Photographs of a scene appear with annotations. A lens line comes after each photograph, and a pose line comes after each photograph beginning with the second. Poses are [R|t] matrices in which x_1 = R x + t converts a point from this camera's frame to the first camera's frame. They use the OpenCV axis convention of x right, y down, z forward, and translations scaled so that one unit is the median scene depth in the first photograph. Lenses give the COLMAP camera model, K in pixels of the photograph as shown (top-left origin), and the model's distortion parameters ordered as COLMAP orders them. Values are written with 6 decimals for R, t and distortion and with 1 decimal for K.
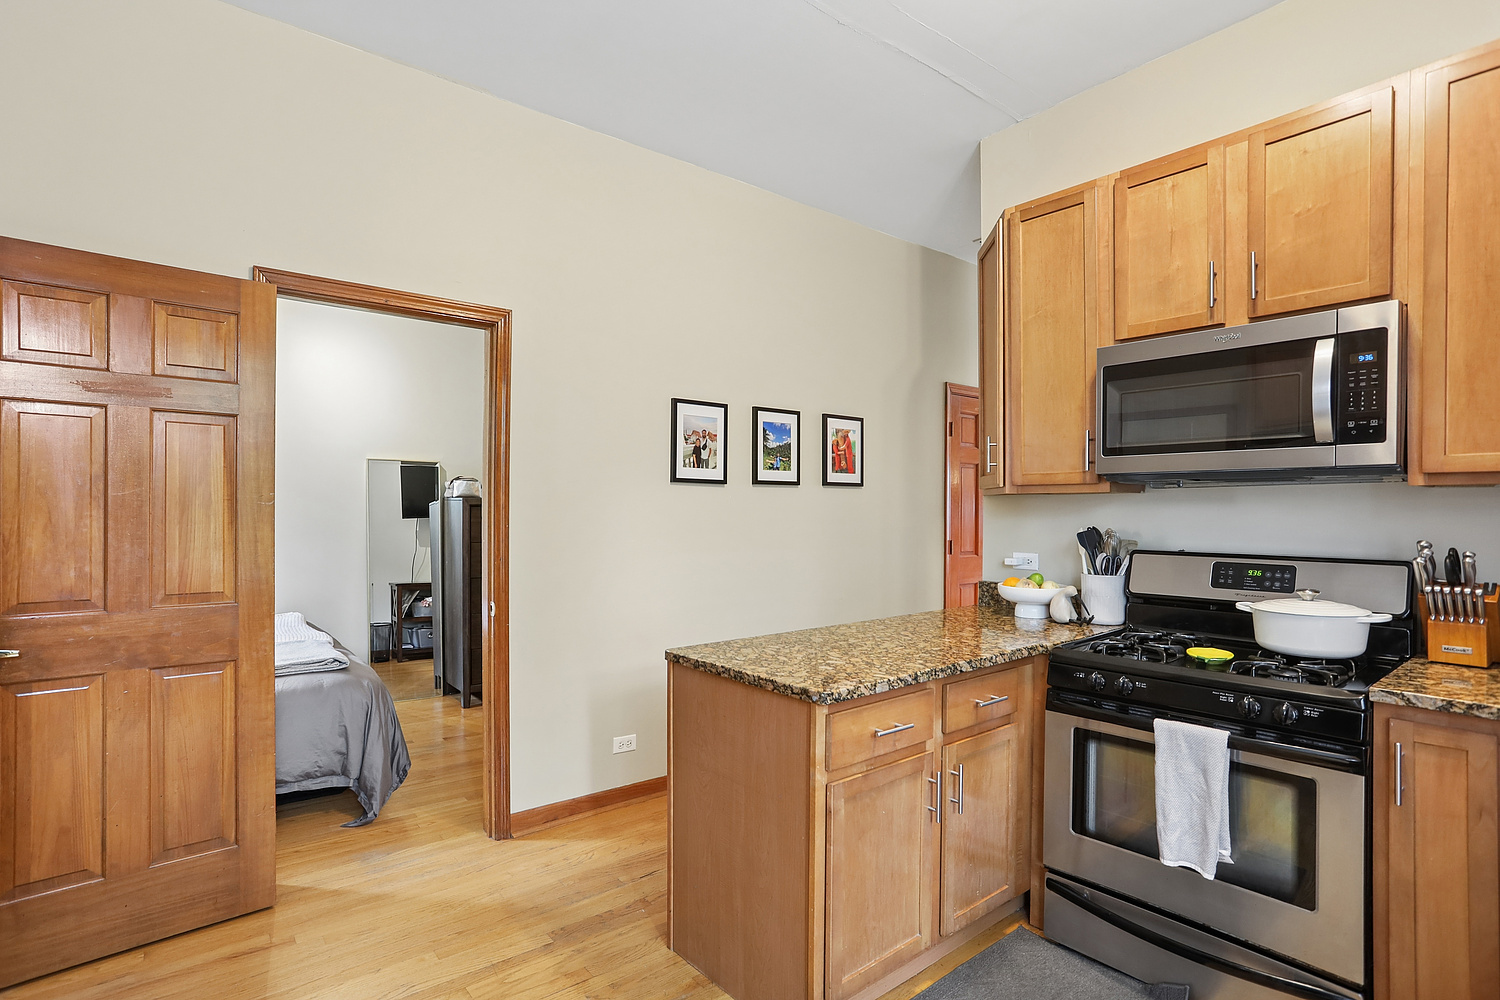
lens RADIAL K [[744.2, 0, 707.3], [0, 744.2, 503.8], [0, 0, 1]] dist [0.002245, 0.001745]
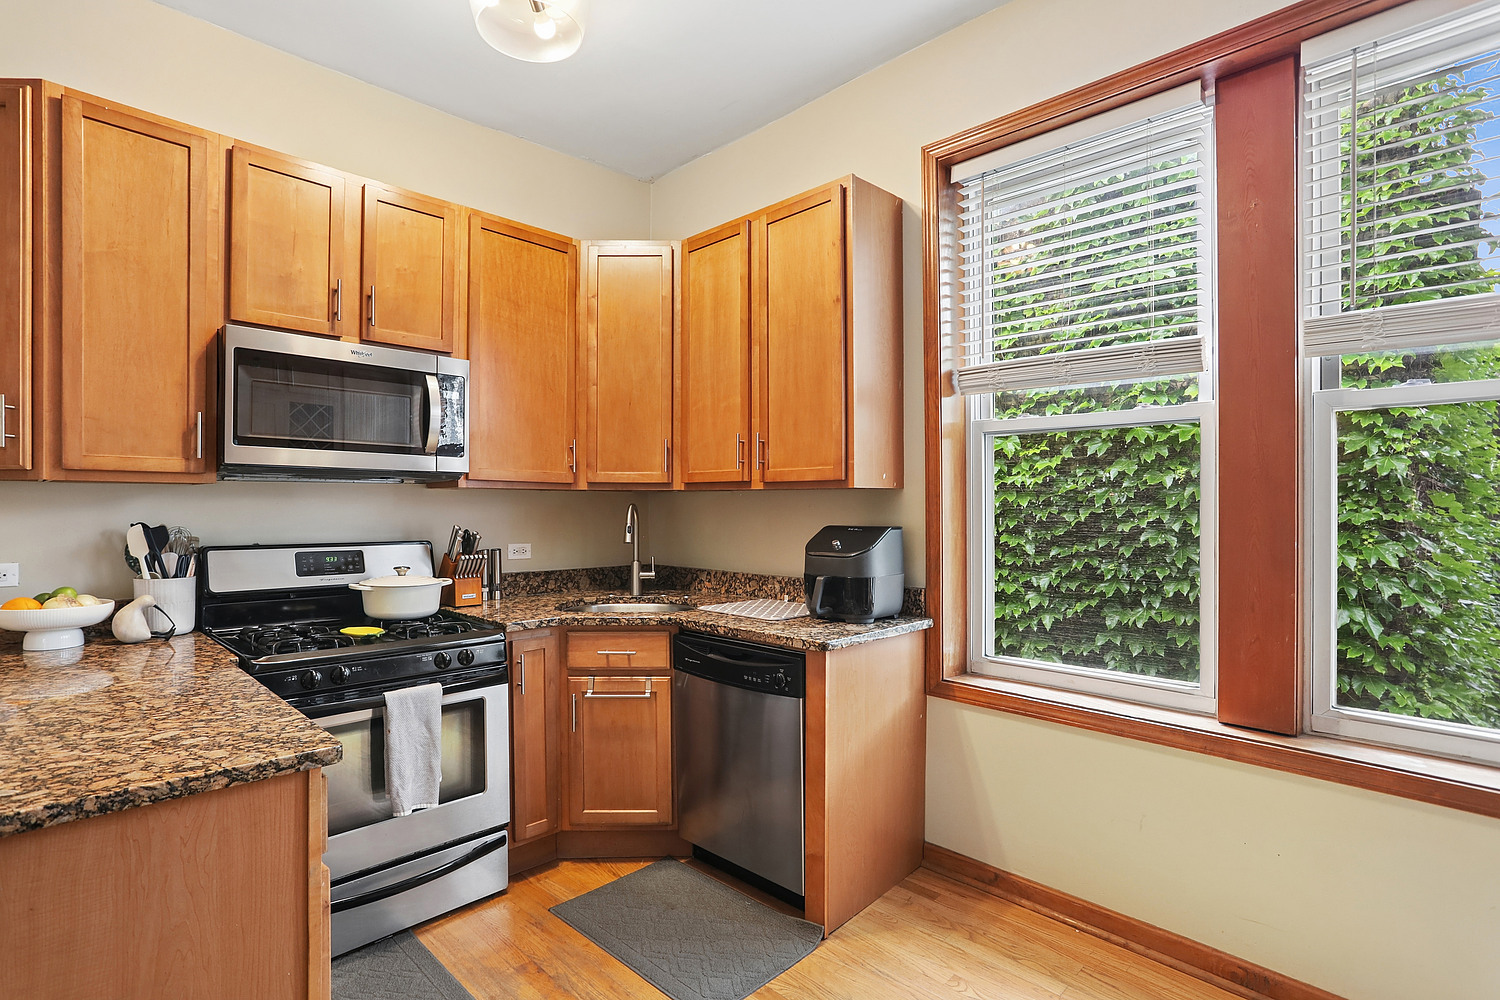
lens RADIAL K [[744.2, 0, 707.3], [0, 744.2, 503.8], [0, 0, 1]] dist [0.002245, 0.001745]
pose [[-0.080661, 0.008729, 0.996703, -0.496262], [-0.010872, 0.999894, -0.009637, 0.013871], [-0.996682, -0.011613, -0.080557, 0.574042]]
